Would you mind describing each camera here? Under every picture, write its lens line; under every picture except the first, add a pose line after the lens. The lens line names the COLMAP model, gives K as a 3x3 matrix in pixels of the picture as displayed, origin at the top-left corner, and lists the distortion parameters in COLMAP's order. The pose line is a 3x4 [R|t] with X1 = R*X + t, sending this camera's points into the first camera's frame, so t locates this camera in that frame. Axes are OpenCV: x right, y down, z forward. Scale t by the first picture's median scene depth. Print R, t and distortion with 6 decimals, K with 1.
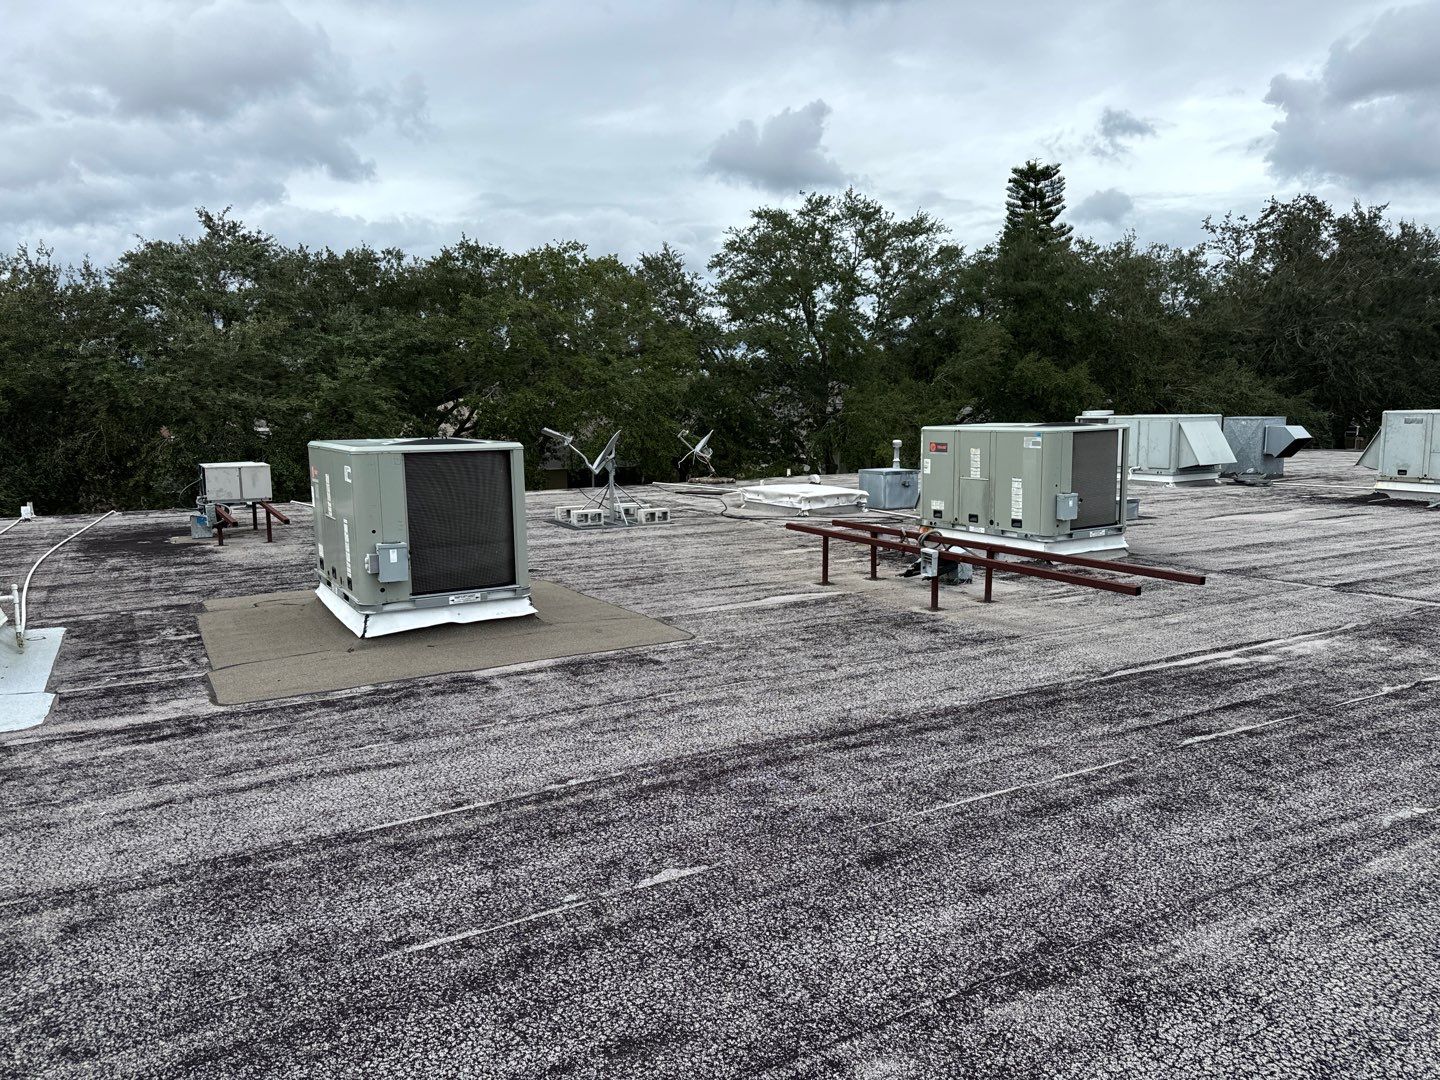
lens RADIAL K [[953.8, 0, 713.3], [0, 953.8, 571.2], [0, 0, 1]] dist [0.005708, -0.033733]
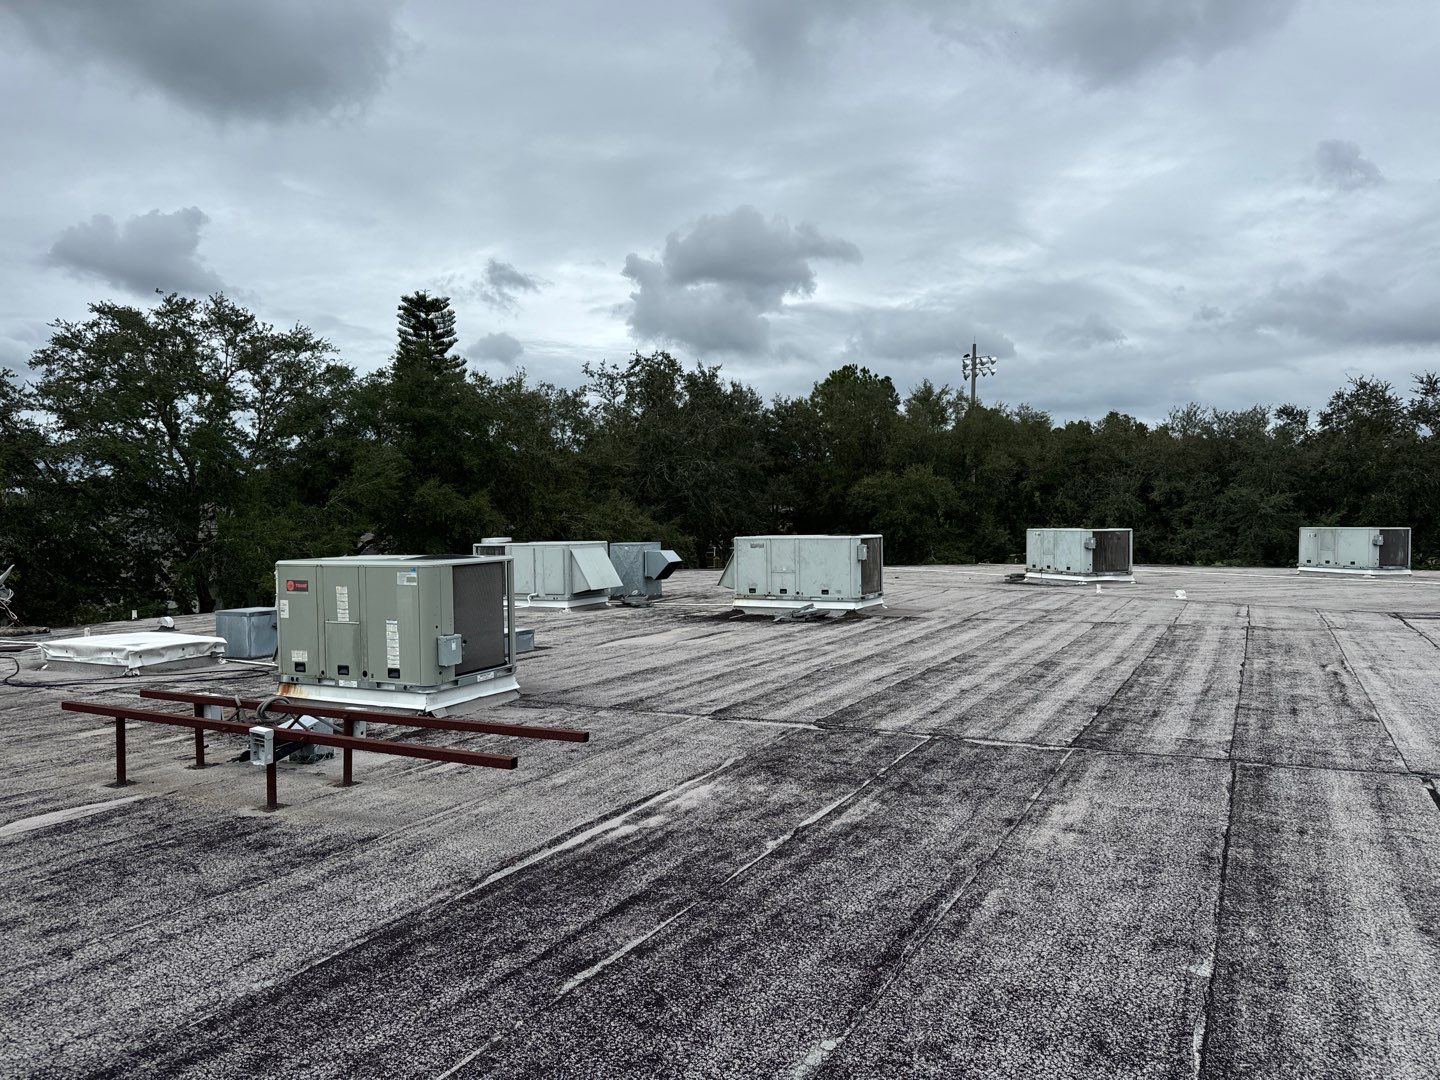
lens RADIAL K [[953.8, 0, 713.3], [0, 953.8, 571.2], [0, 0, 1]] dist [0.005708, -0.033733]
pose [[0.831707, -0.023591, 0.554714, 0.058773], [0.094072, 0.990639, -0.098917, -0.020393], [-0.547188, 0.134453, 0.826140, 0.086065]]
